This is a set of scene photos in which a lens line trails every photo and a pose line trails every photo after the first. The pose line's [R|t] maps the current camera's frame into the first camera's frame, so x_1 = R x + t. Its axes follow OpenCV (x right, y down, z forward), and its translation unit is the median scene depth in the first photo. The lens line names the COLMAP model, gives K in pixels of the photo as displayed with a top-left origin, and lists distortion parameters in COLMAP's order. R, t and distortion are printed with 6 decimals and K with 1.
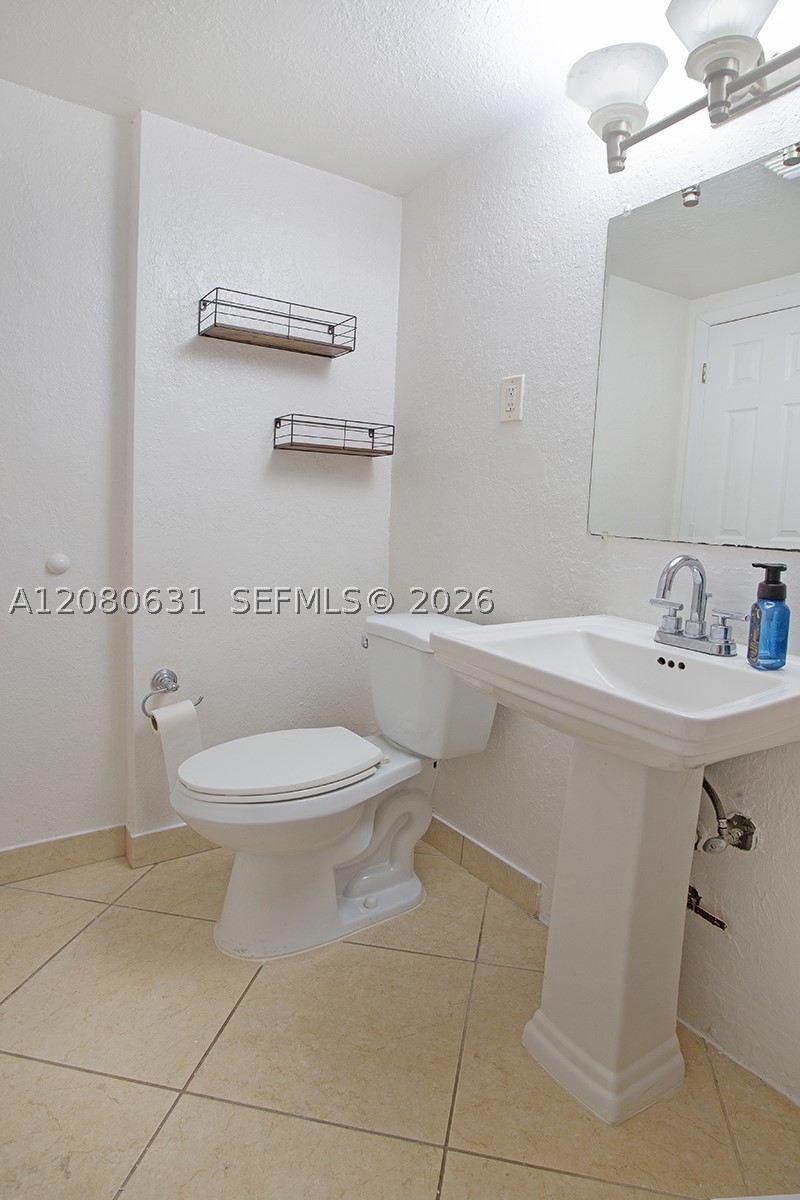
lens RADIAL K [[629.5, 0, 400.0], [0, 629.5, 600.0], [0, 0, 1]] dist [-0.020653, 0.001095]
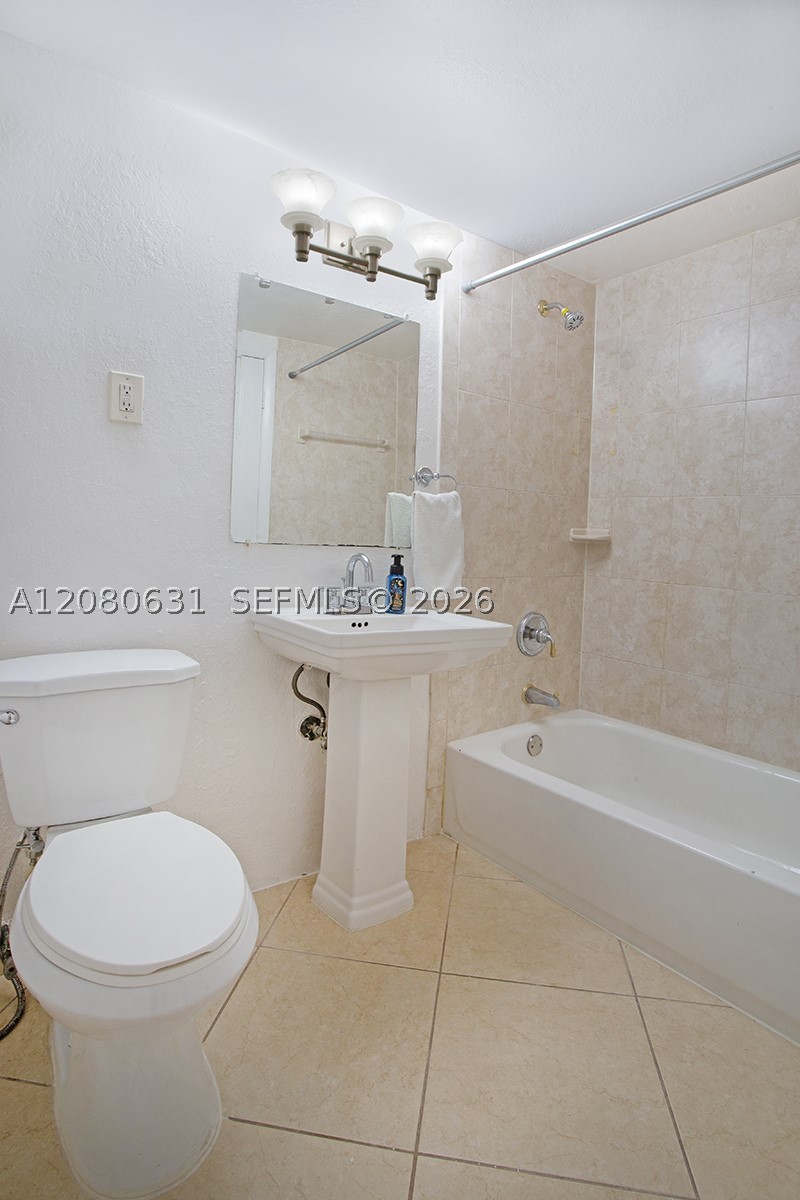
lens RADIAL K [[720.0, 0, 400.0], [0, 720.0, 600.0], [0, 0, 1]] dist [-0.026015, 0.086564]
pose [[-0.048515, -0.155166, 0.986696, -1.297242], [0.093504, 0.982816, 0.159154, -0.228246], [-0.994436, 0.099981, -0.033173, 0.948366]]
